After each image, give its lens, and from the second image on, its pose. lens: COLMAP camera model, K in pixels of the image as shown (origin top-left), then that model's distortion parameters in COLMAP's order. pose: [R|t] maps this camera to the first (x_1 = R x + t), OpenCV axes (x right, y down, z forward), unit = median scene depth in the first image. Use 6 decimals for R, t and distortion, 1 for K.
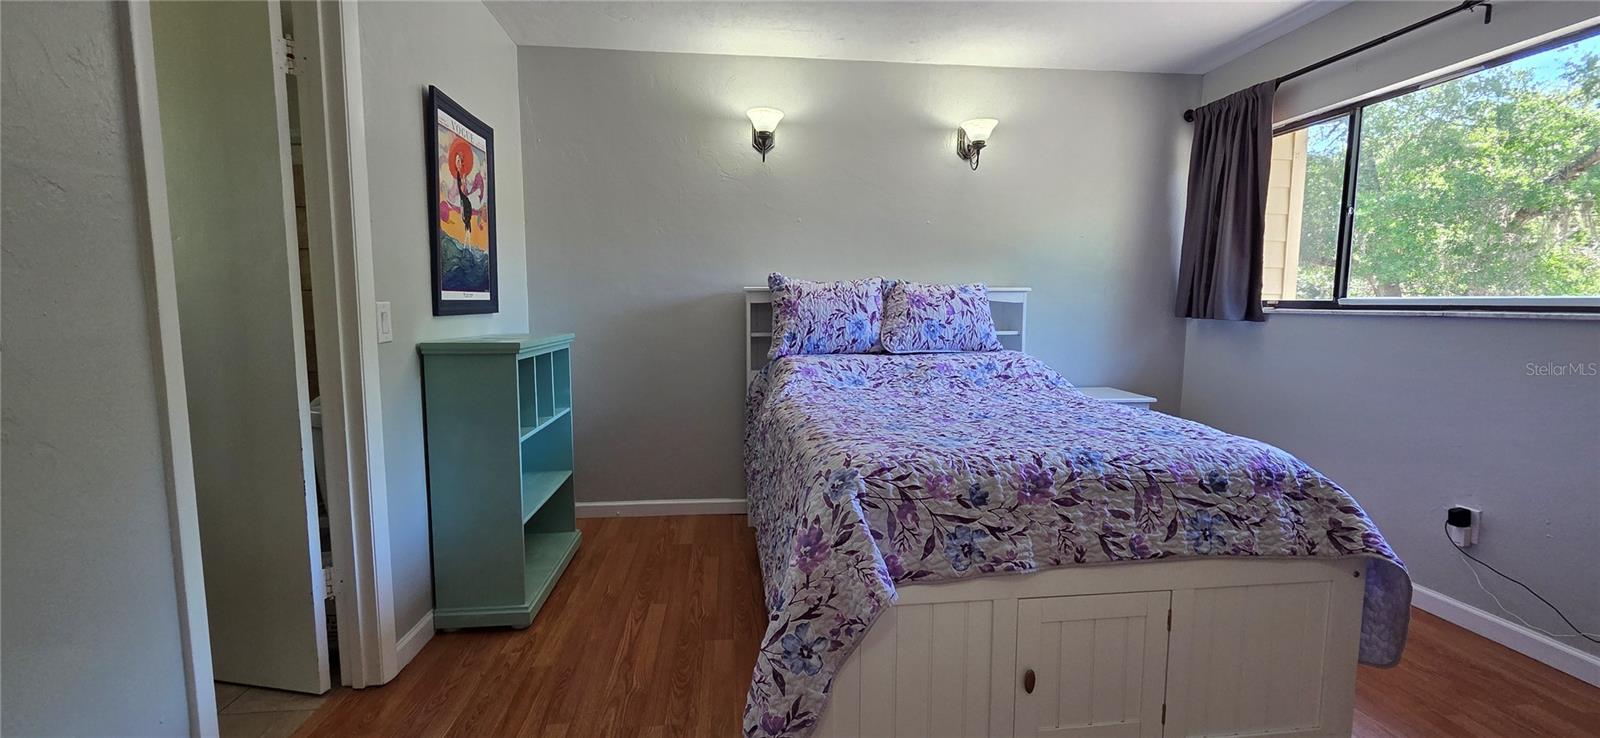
lens RADIAL K [[654.5, 0, 800.5], [0, 654.5, 376.4], [0, 0, 1]] dist [0.003734, -0.000953]
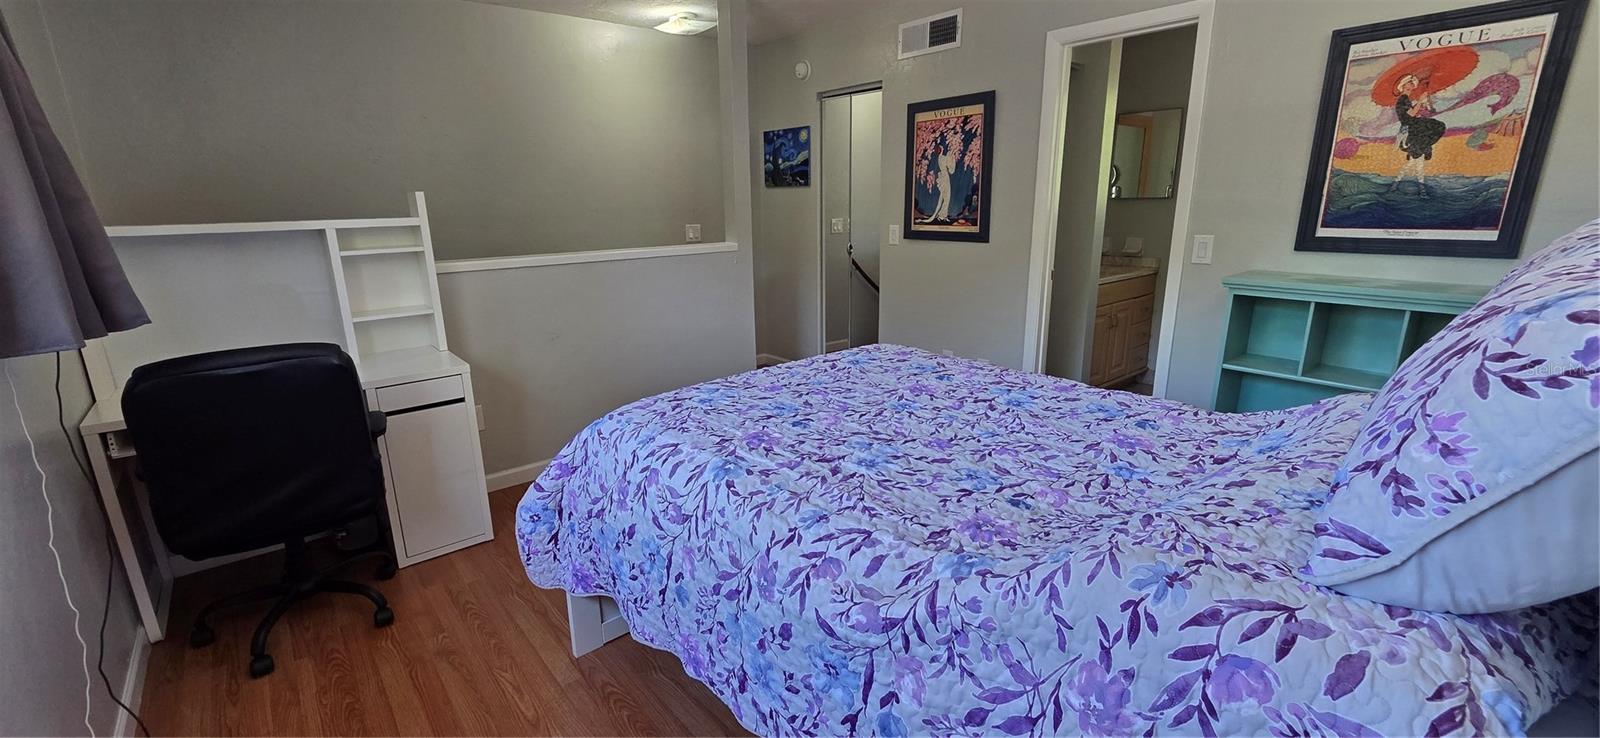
lens RADIAL K [[654.5, 0, 799.0], [0, 654.5, 366.0], [0, 0, 1]] dist [0.003734, -0.000953]
pose [[-0.821527, 0.153159, -0.549214, 1.117102], [-0.048546, 0.940959, 0.335021, -0.344547], [0.568100, 0.301891, -0.765588, 2.057494]]
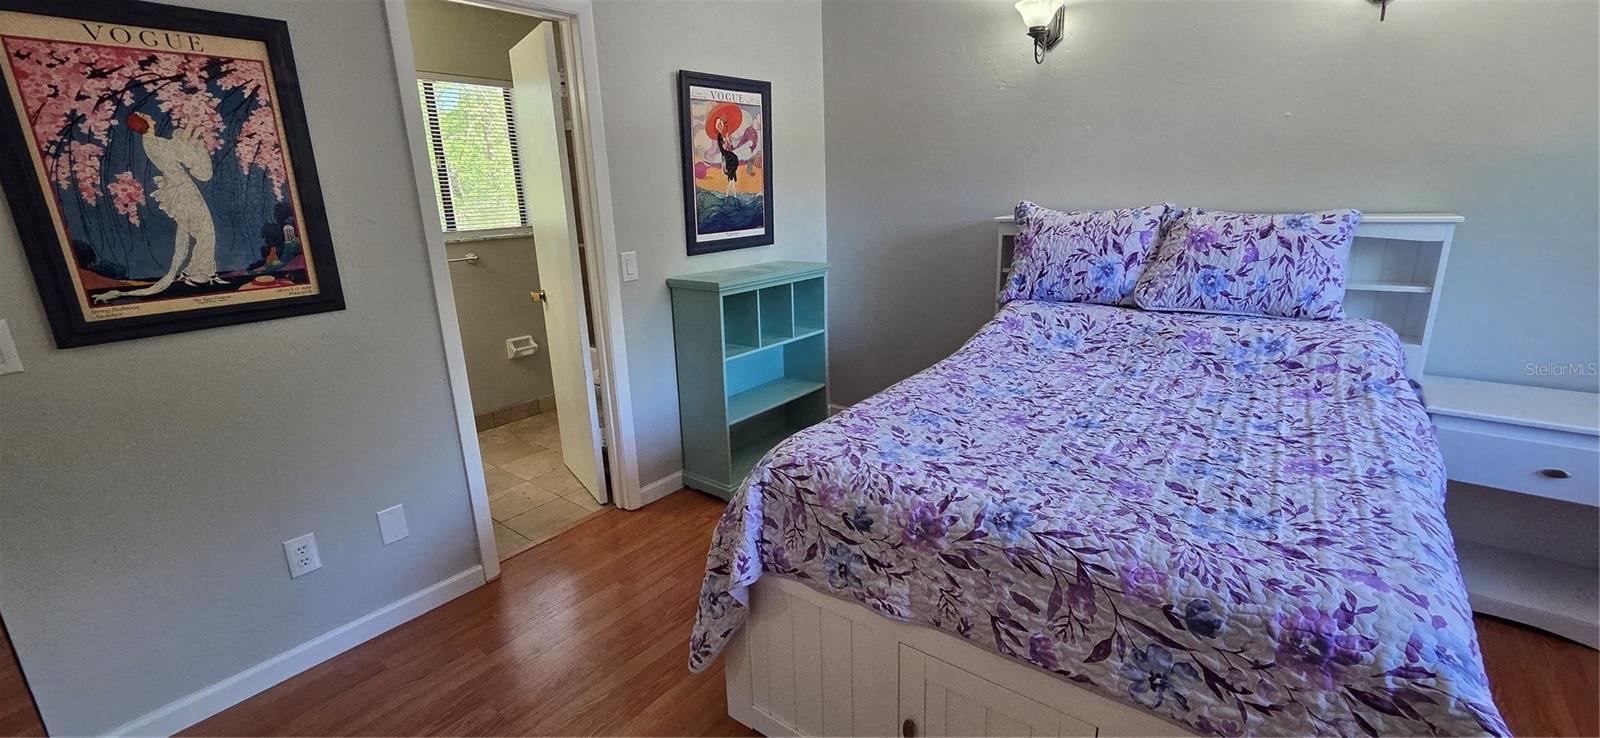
lens RADIAL K [[654.5, 0, 791.7], [0, 654.5, 373.2], [0, 0, 1]] dist [0.003734, -0.000953]
pose [[0.710818, 0.167055, -0.683250, 0.742100], [-0.044328, 0.980095, 0.193517, -0.178806], [0.701977, -0.107268, 0.704075, 0.291089]]
